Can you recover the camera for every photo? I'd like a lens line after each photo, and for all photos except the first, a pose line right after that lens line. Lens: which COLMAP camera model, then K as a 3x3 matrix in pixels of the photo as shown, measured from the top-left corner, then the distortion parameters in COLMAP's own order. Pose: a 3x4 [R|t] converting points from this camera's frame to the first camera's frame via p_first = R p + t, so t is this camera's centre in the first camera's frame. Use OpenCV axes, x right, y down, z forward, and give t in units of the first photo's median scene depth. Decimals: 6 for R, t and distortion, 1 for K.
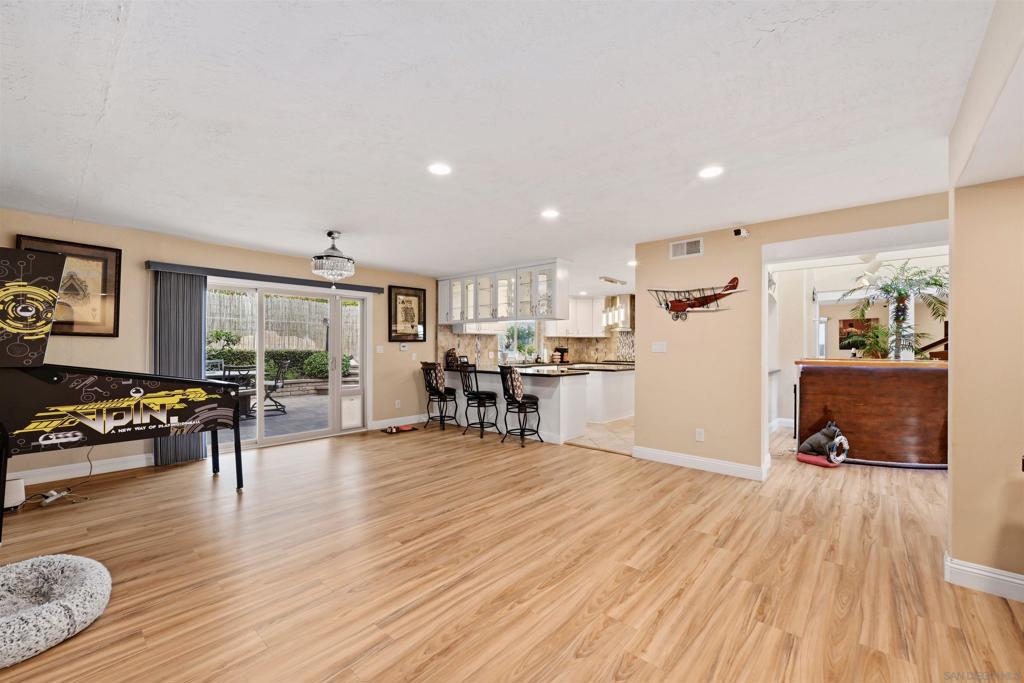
lens RADIAL K [[416.0, 0, 520.9], [0, 416.0, 346.0], [0, 0, 1]] dist [0.000116, -0.000821]
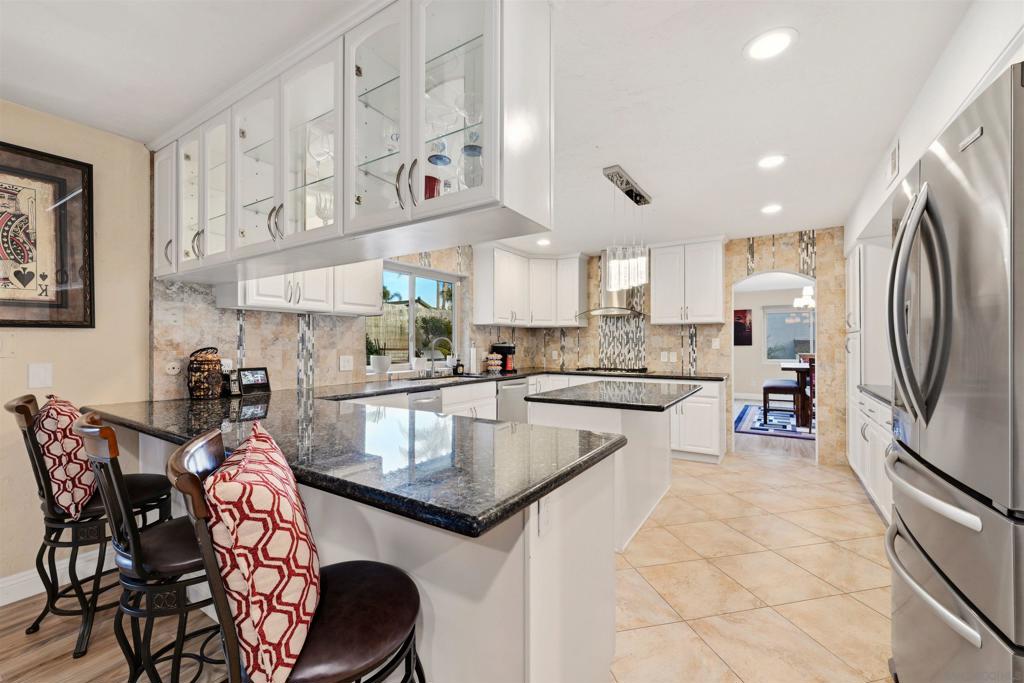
lens RADIAL K [[416.0, 0, 516.5], [0, 416.0, 339.9], [0, 0, 1]] dist [0.000116, -0.000821]
pose [[0.988897, -0.003145, 0.148567, 0.083339], [0.004731, 0.999936, -0.010319, 0.007066], [-0.148525, 0.010907, 0.988848, 1.111696]]
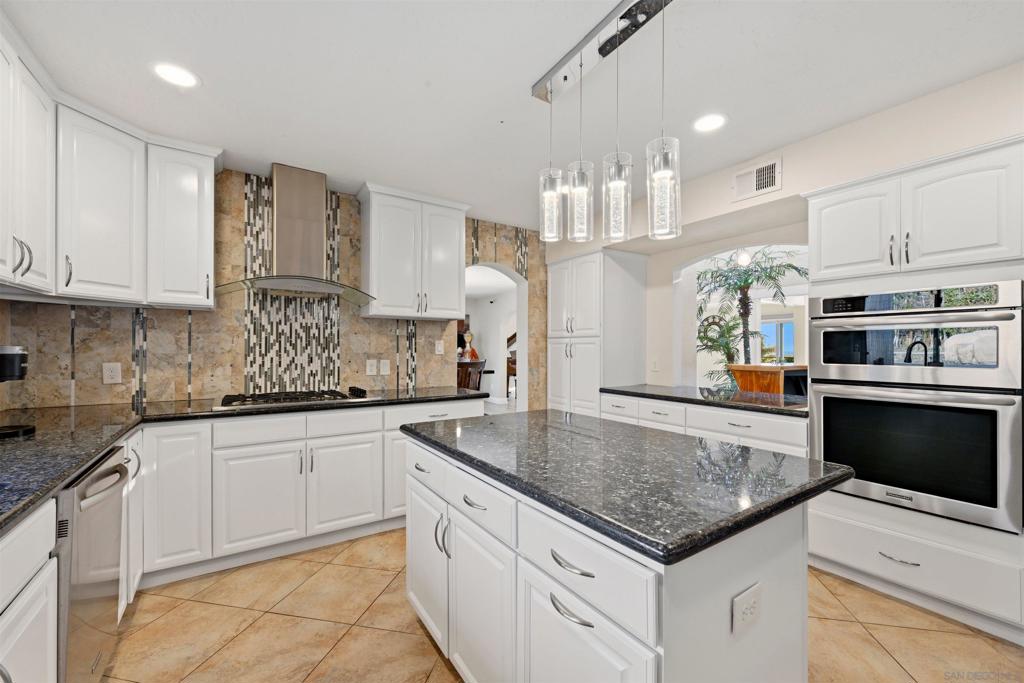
lens RADIAL K [[416.0, 0, 517.4], [0, 416.0, 345.0], [0, 0, 1]] dist [0.000116, -0.000821]
pose [[0.258566, 0.002509, 0.965990, -0.000148], [-0.004786, 0.999988, -0.001316, 0.003365], [-0.965982, -0.004283, 0.258574, 1.831613]]
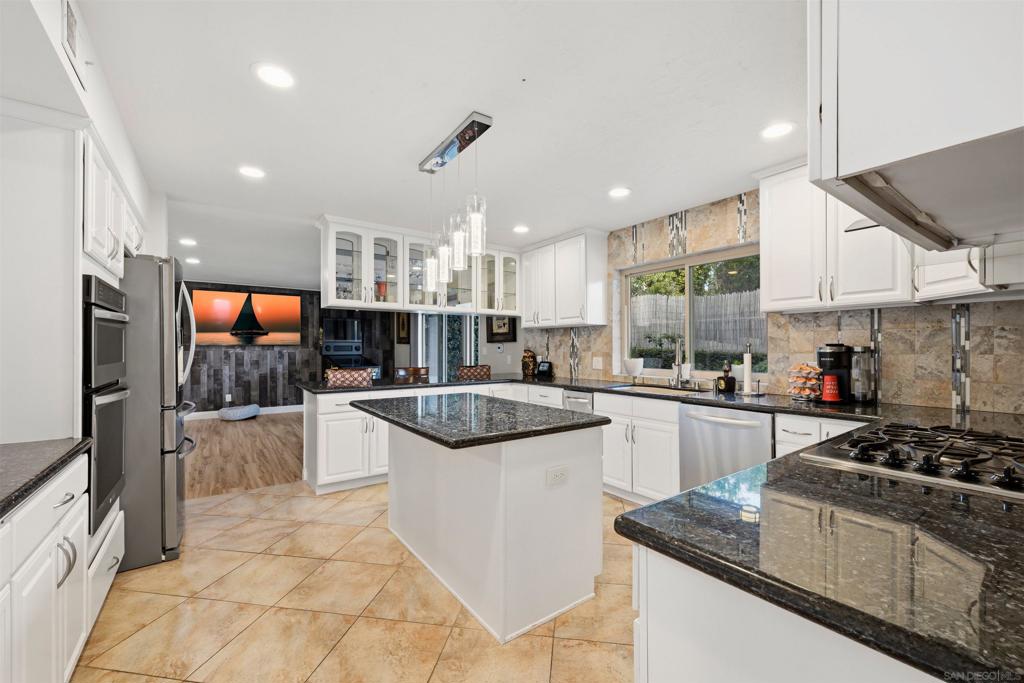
lens RADIAL K [[416.0, 0, 515.8], [0, 416.0, 345.8], [0, 0, 1]] dist [0.000116, -0.000821]
pose [[-0.230885, -0.007780, -0.972950, 0.991606], [0.003593, 0.999954, -0.008849, 0.008955], [0.972974, -0.005539, -0.230846, 2.097439]]
